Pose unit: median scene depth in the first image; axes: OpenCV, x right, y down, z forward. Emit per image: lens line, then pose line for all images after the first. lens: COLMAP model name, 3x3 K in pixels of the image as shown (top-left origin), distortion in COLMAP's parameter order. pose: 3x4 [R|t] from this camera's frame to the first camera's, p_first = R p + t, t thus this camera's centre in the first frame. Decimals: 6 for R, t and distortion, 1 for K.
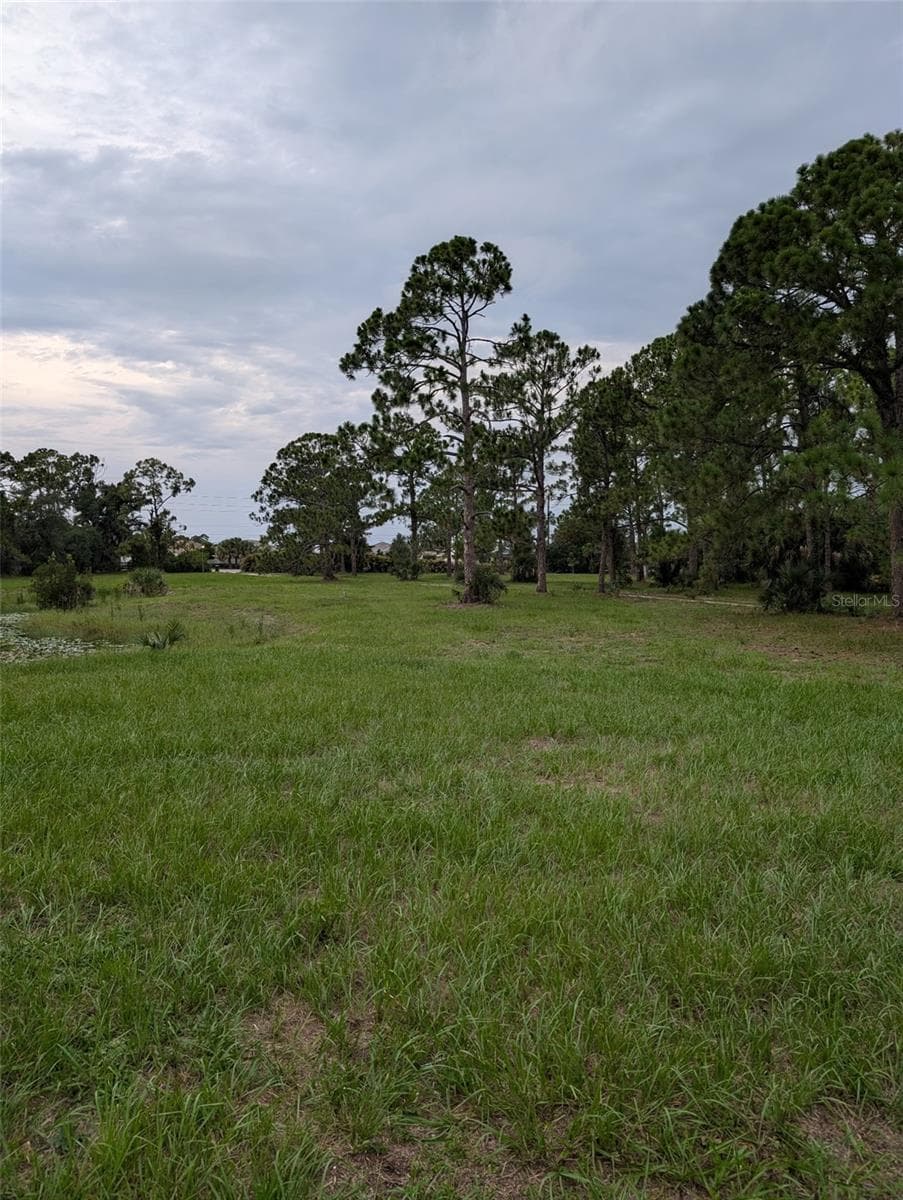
lens RADIAL K [[958.4, 0, 451.5], [0, 958.4, 600.0], [0, 0, 1]] dist [0.001990, -0.000326]
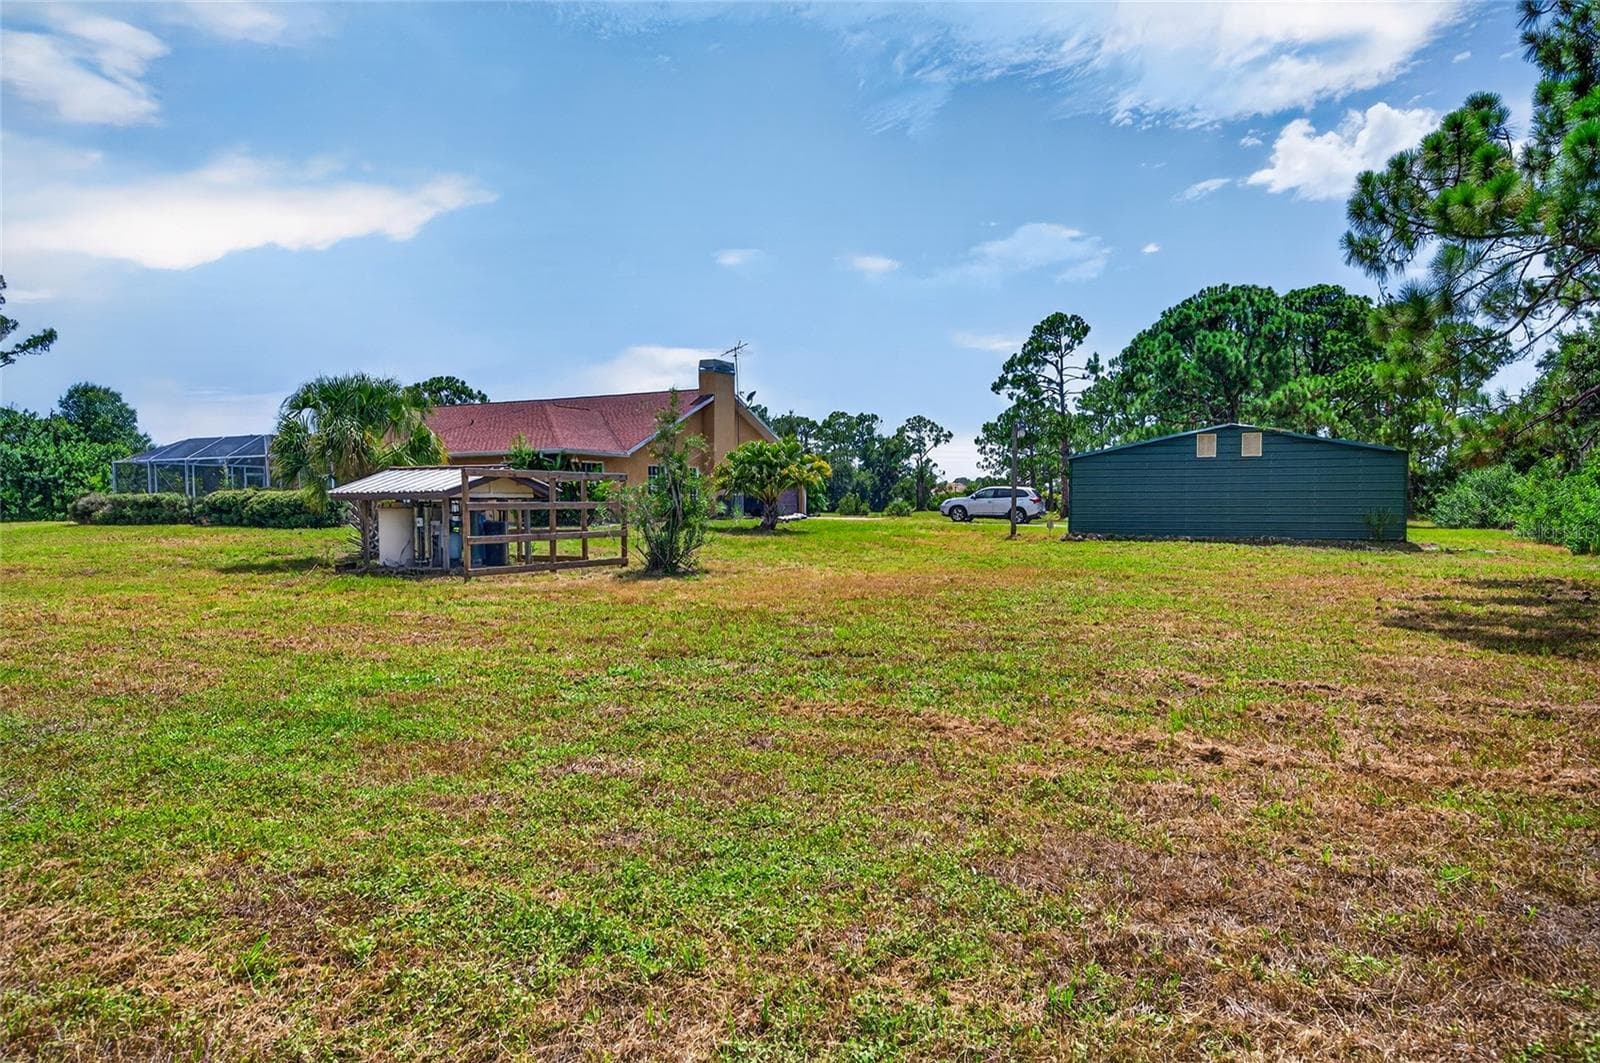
lens RADIAL K [[1020.2, 0, 800.0], [0, 1020.2, 531.5], [0, 0, 1]] dist [0.003492, 0.001626]
pose [[0.908033, 0.006110, -0.418853, 0.094916], [-0.011766, 0.999871, -0.010921, 0.014940], [0.418732, 0.014845, 0.907988, -0.238521]]
